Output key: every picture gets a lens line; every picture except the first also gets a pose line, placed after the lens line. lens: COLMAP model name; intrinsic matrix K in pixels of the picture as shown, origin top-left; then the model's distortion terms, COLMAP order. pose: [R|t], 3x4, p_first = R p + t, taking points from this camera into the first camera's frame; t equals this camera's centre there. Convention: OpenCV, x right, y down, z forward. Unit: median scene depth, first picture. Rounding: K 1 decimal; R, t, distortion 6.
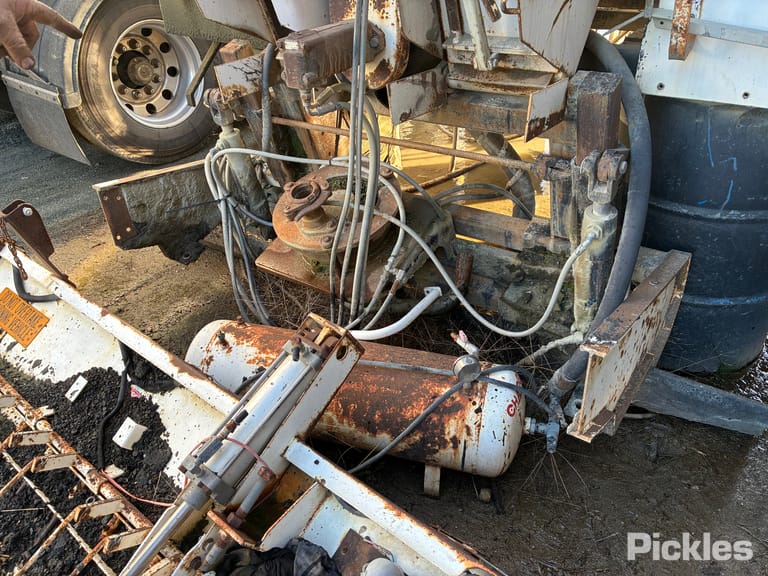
lens RADIAL K [[581.1, 0, 386.7], [0, 581.1, 291.3], [0, 0, 1]] dist [0.057937, -0.065100]
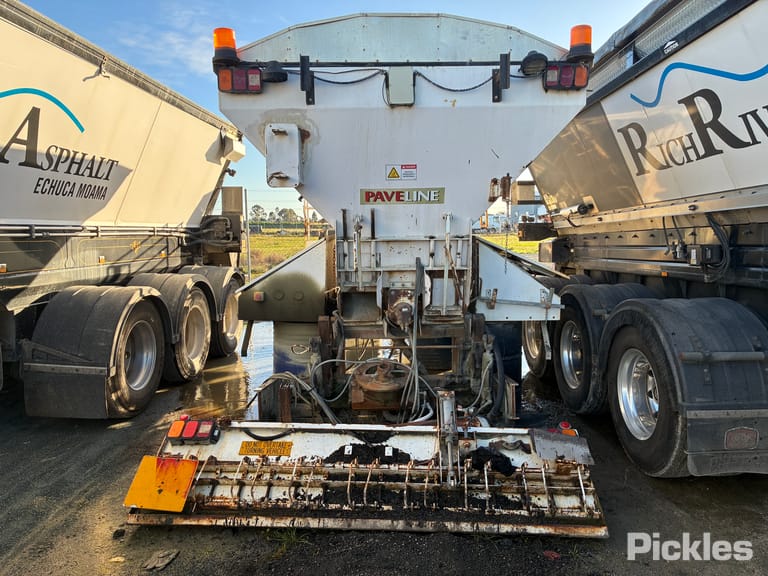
lens RADIAL K [[581.1, 0, 383.8], [0, 581.1, 284.4], [0, 0, 1]] dist [0.057937, -0.065100]
pose [[0.801683, -0.017361, 0.597498, -1.741446], [0.303501, 0.872970, -0.381852, 0.506867], [-0.514968, 0.487465, 0.705114, -0.988929]]
